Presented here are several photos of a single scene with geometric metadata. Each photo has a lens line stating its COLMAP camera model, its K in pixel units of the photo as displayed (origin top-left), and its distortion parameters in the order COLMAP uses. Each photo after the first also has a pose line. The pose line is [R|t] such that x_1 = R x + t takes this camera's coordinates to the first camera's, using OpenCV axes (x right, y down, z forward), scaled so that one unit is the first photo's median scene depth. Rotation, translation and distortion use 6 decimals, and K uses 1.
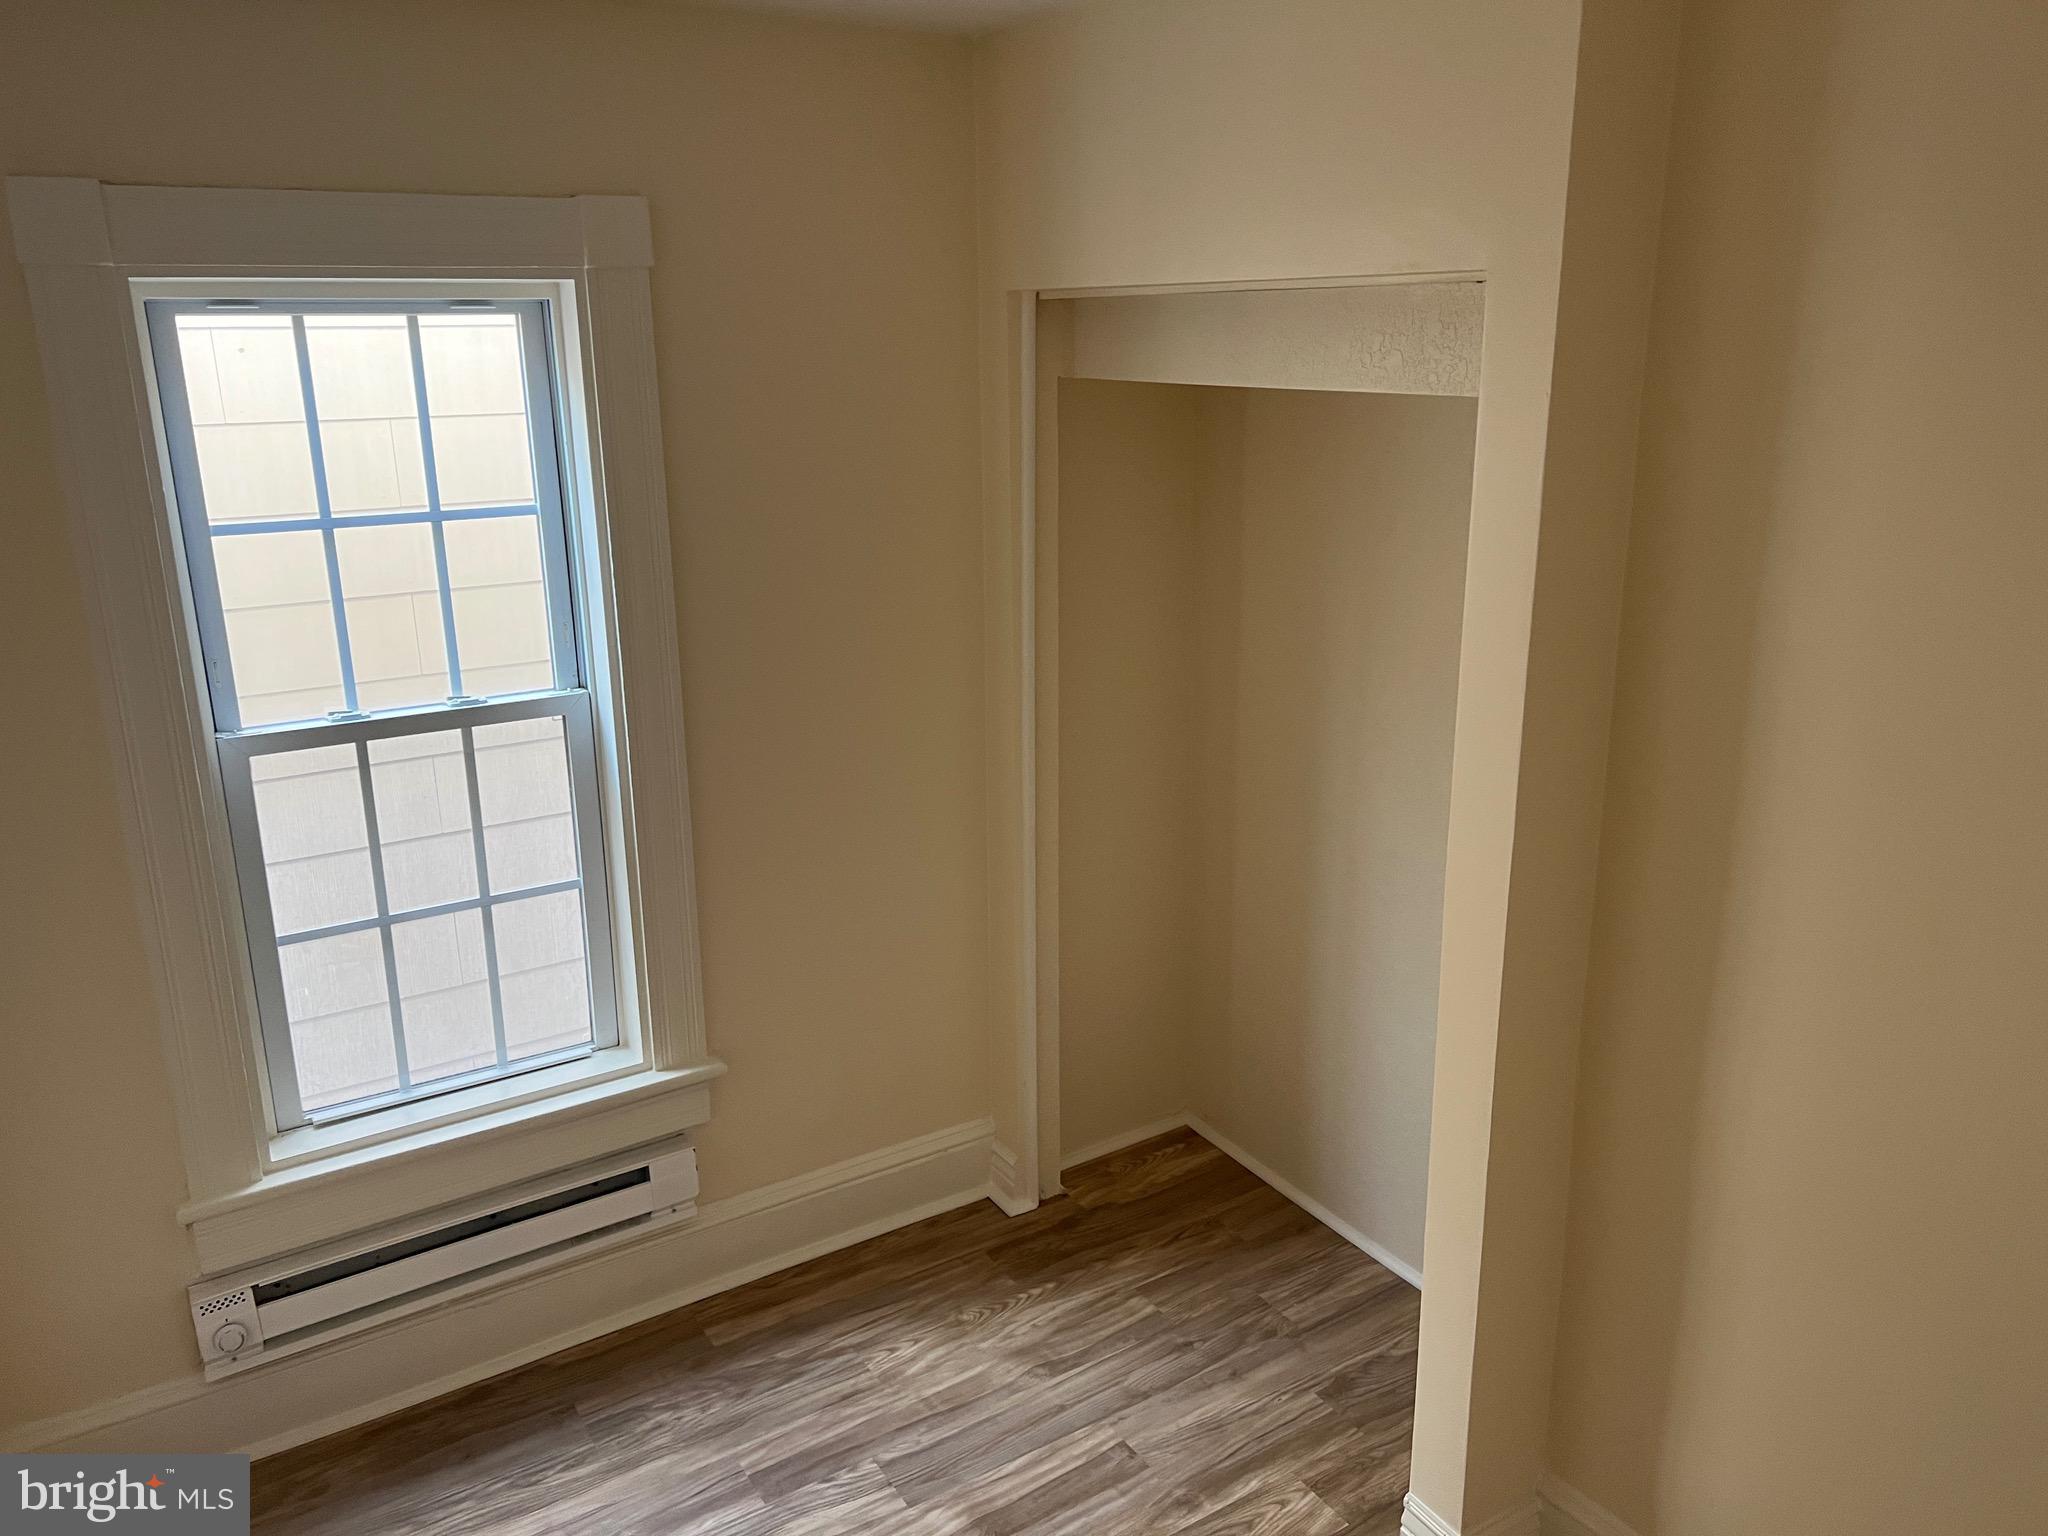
lens RADIAL K [[1614.3, 0, 1027.5], [0, 1614.3, 806.9], [0, 0, 1]] dist [0.043868, 0.002273]
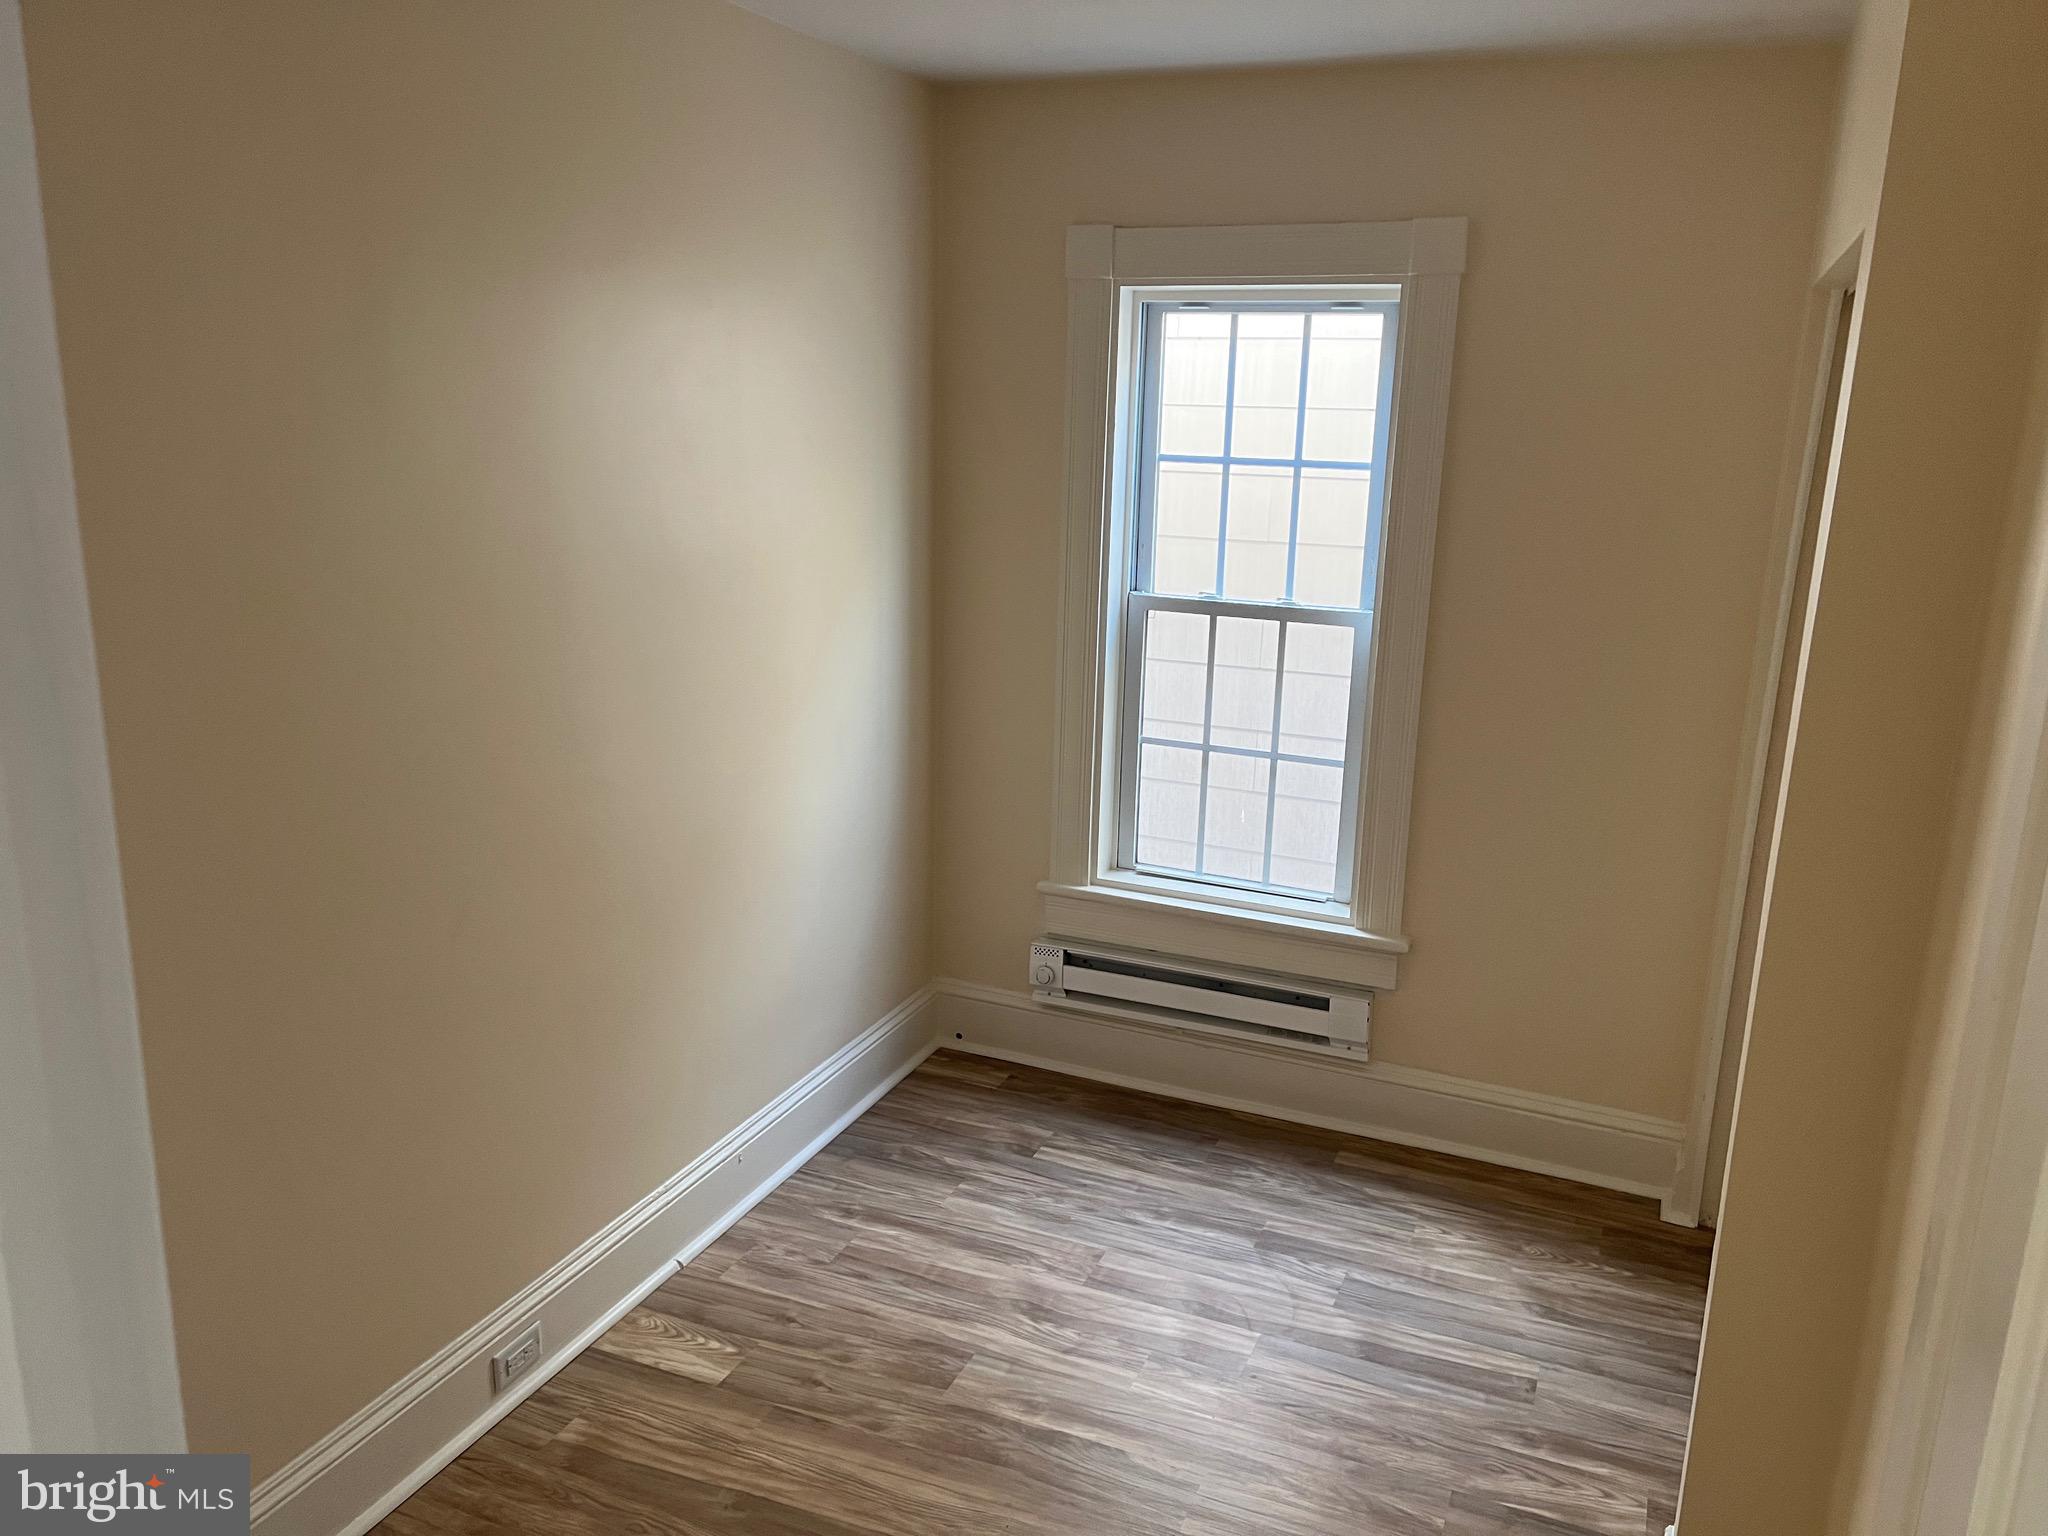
lens RADIAL K [[1567.8, 0, 1025.5], [0, 1567.8, 848.2], [0, 0, 1]] dist [0.051500, -0.001205]
pose [[0.543416, 0.254229, -0.800042, 0.613288], [-0.289845, 0.951251, 0.105406, 0.053635], [0.787838, 0.174609, 0.590612, 0.081885]]
